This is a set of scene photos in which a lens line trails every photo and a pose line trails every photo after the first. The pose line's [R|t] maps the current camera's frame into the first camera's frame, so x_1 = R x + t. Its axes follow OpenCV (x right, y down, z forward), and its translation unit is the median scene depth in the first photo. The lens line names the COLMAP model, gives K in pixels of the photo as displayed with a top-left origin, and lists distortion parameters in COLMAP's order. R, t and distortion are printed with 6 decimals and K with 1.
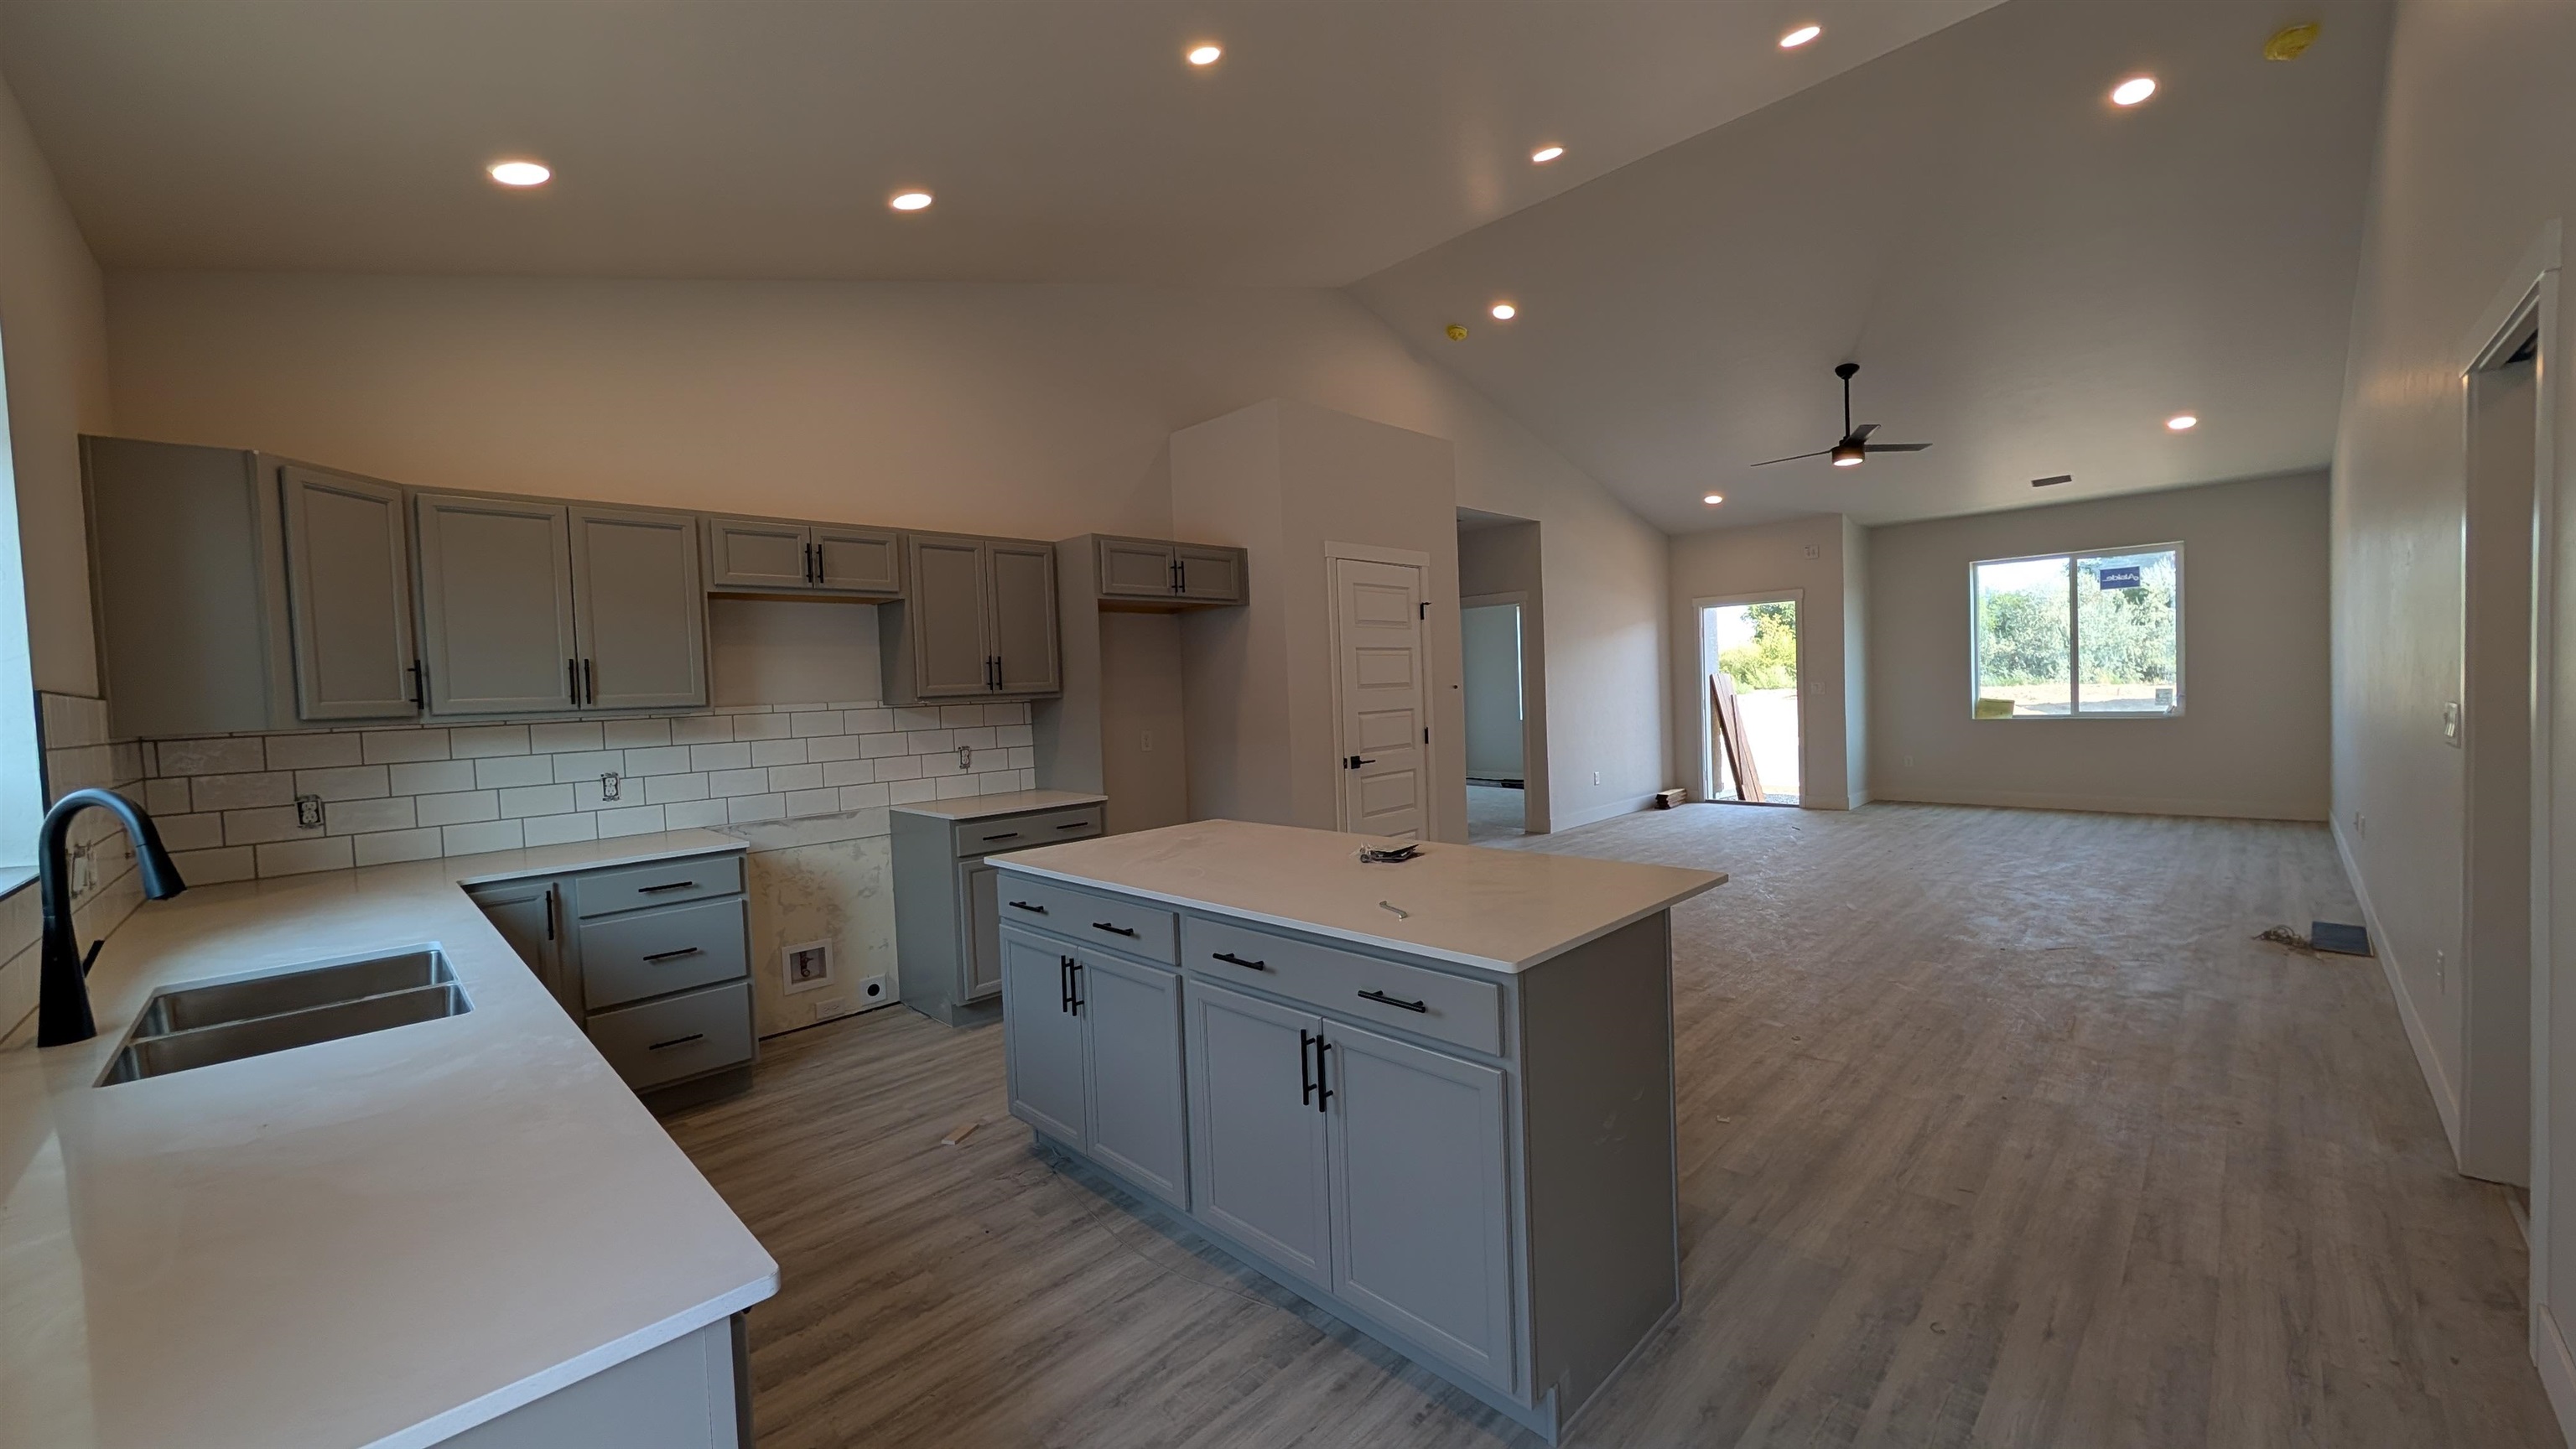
lens RADIAL K [[968.3, 0, 1288.0], [0, 968.3, 724.5], [0, 0, 1]] dist [0.000326, -0.000004]
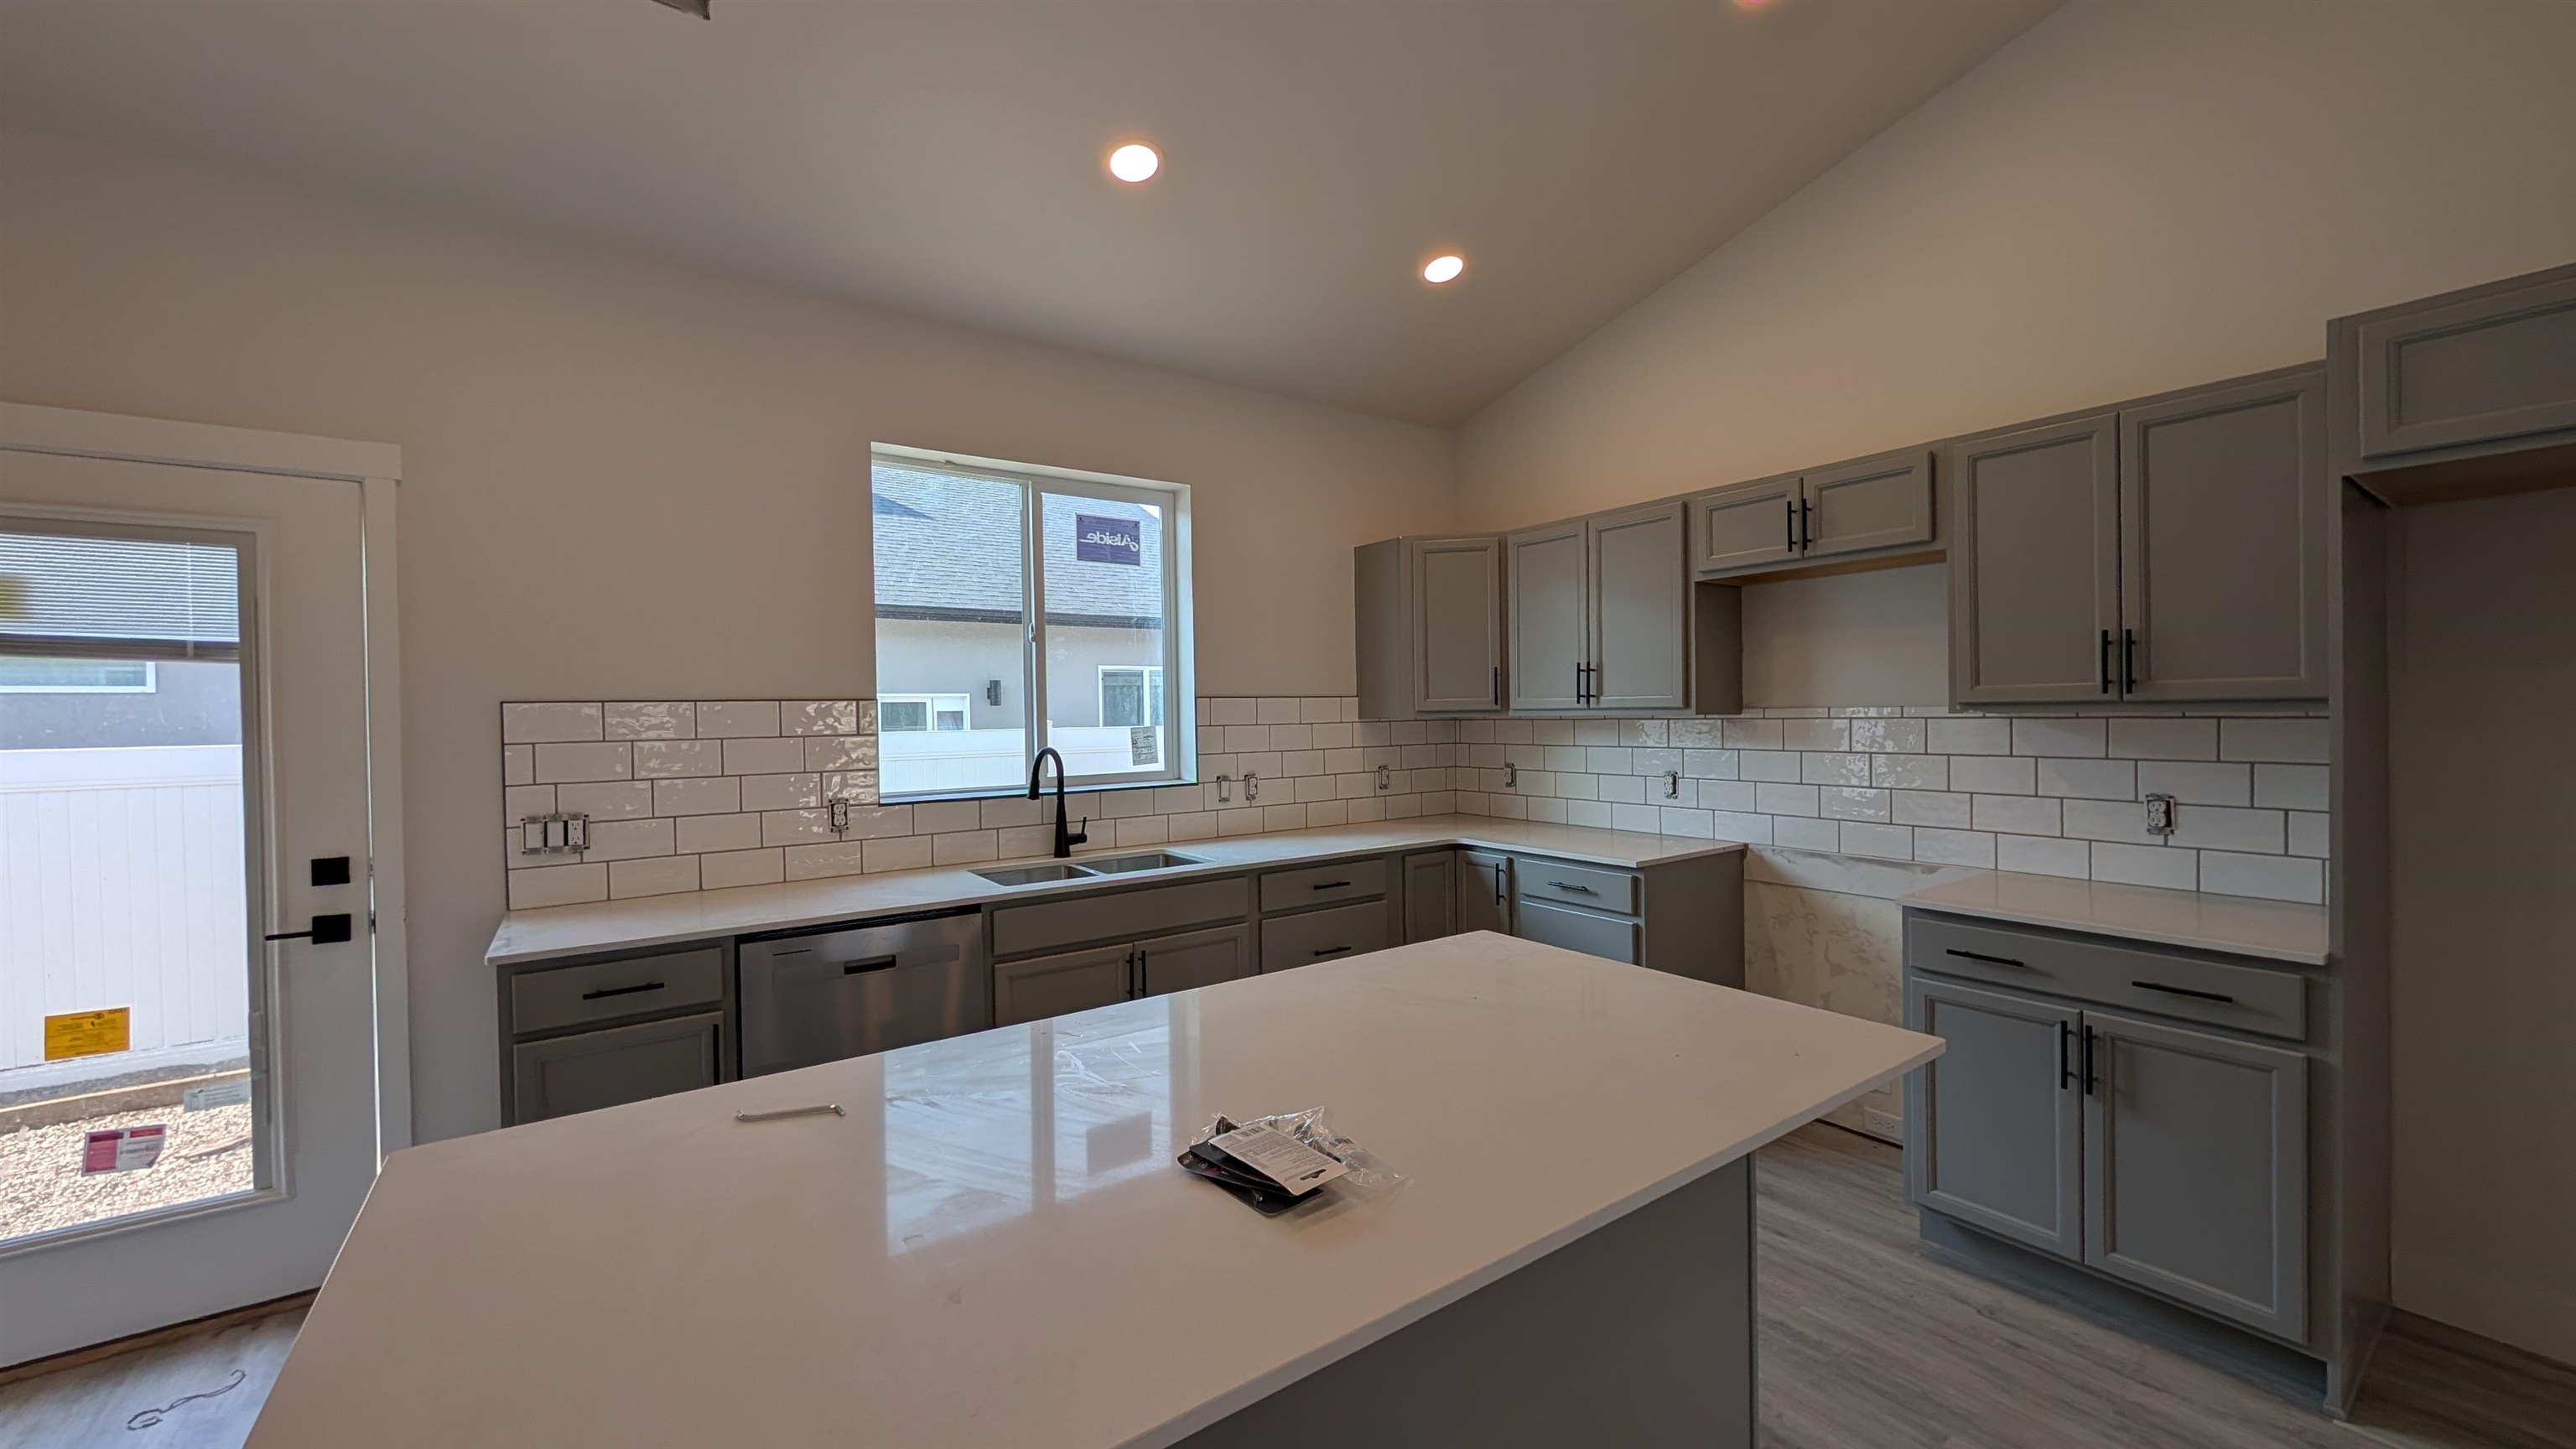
lens RADIAL K [[968.3, 0, 1288.0], [0, 968.3, 724.5], [0, 0, 1]] dist [0.000326, -0.000004]
pose [[-0.168039, 0.054112, -0.984294, 0.325130], [-0.018504, 0.998143, 0.058033, -0.045153], [0.985607, 0.027965, -0.166726, 0.711057]]
